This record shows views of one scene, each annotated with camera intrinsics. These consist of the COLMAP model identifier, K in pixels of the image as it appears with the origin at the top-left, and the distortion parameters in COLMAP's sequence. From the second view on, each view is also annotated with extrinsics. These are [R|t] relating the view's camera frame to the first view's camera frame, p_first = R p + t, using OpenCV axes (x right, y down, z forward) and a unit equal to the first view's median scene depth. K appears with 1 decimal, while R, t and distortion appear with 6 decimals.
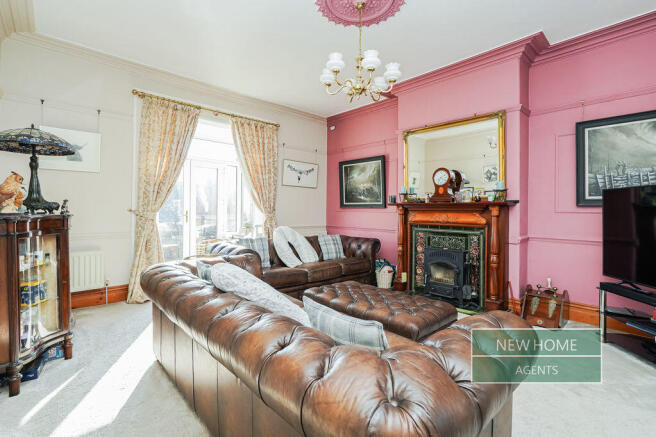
lens RADIAL K [[306.2, 0, 328.7], [0, 306.2, 209.6], [0, 0, 1]] dist [0.001922, 0.000551]
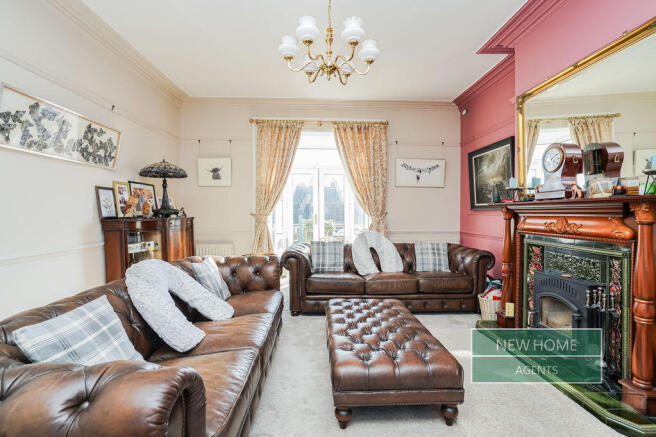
lens RADIAL K [[299.1, 0, 328.0], [0, 299.1, 218.5], [0, 0, 1]] dist [-0.003373, 0.000124]
pose [[0.765757, 0.006246, -0.643100, 0.327510], [0.006727, 0.999820, 0.017720, 0.000265], [0.643095, -0.017896, 0.765578, 0.200689]]
